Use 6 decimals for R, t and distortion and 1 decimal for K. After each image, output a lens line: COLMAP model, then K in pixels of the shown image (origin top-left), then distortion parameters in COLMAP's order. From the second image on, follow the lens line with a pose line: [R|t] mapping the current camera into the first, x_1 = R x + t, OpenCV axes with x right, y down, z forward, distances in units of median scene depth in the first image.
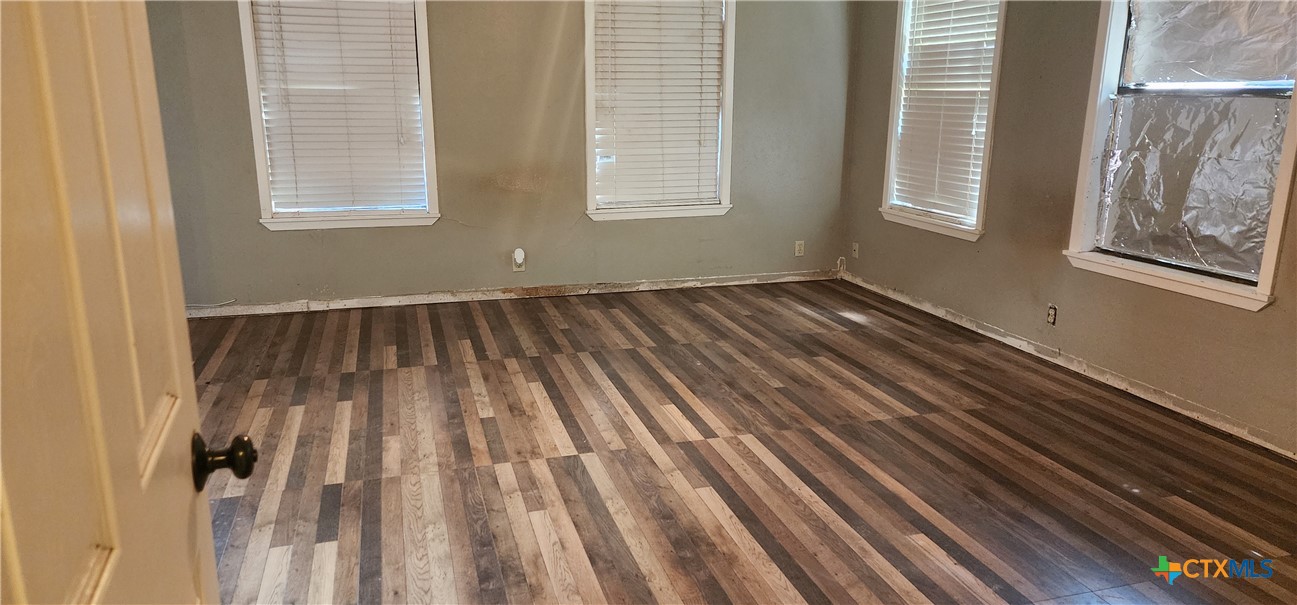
lens RADIAL K [[849.6, 0, 650.7], [0, 849.6, 300.5], [0, 0, 1]] dist [0.117576, -0.131105]
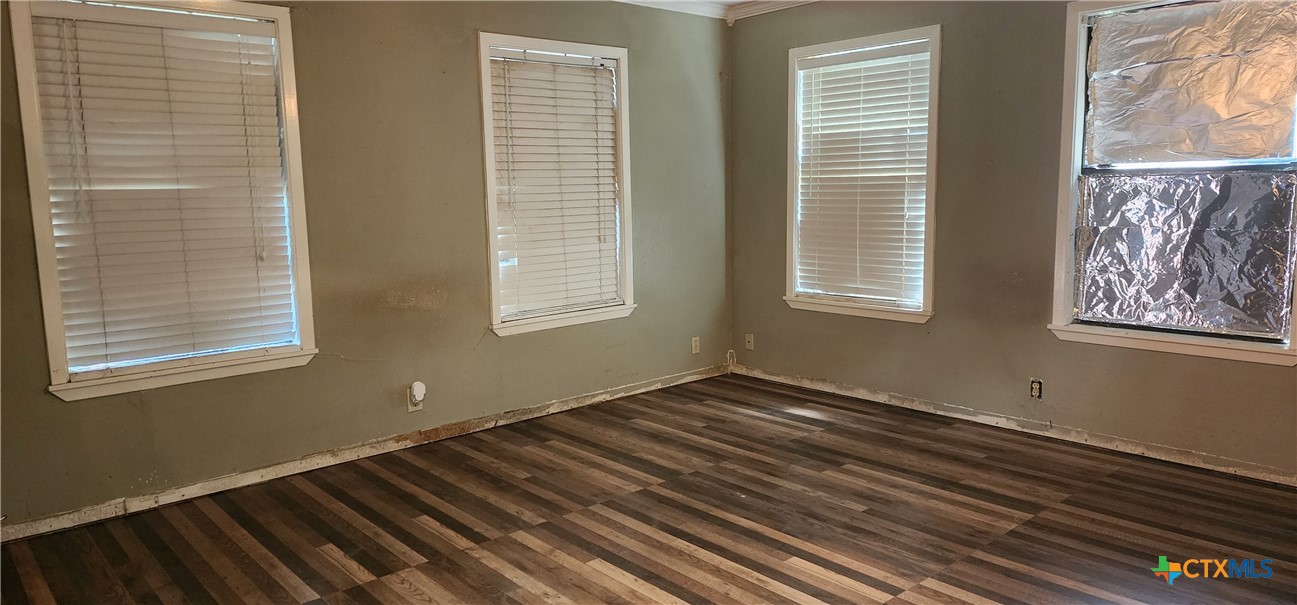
lens RADIAL K [[849.6, 0, 650.7], [0, 849.6, 300.5], [0, 0, 1]] dist [0.117576, -0.131105]
pose [[0.910118, -0.078174, 0.406909, -0.297553], [0.120922, 0.989402, -0.080382, -0.049711], [-0.396313, 0.122361, 0.909925, 0.206237]]
